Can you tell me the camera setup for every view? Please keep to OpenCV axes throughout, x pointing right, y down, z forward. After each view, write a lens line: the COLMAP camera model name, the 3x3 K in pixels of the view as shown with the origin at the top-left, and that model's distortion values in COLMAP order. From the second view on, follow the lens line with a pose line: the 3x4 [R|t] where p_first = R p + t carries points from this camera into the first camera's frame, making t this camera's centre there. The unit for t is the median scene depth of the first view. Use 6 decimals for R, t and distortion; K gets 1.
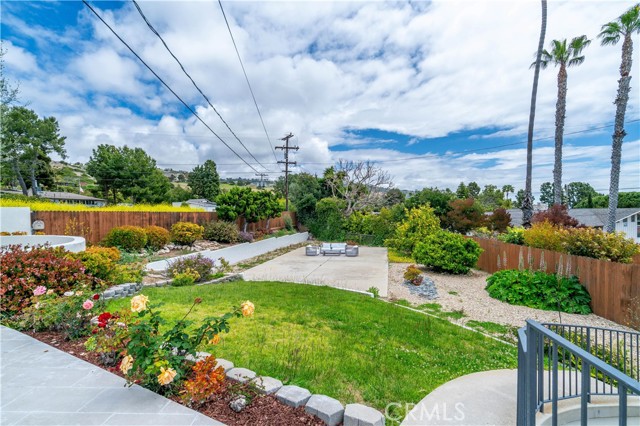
lens RADIAL K [[284.9, 0, 325.5], [0, 284.9, 222.4], [0, 0, 1]] dist [-0.020633, 0.000535]
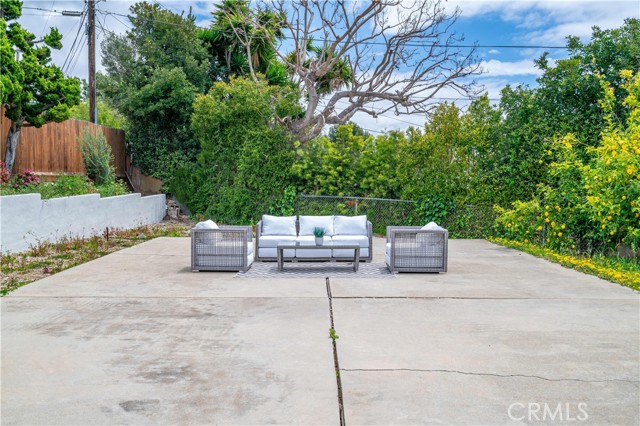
lens RADIAL K [[629.1, 0, 321.3], [0, 629.1, 211.6], [0, 0, 1]] dist [0.004952, 0.000000]
pose [[0.976111, 0.011997, 0.216941, -0.047148], [-0.016357, 0.999698, 0.018313, 0.039019], [-0.216655, -0.021424, 0.976013, 0.332578]]
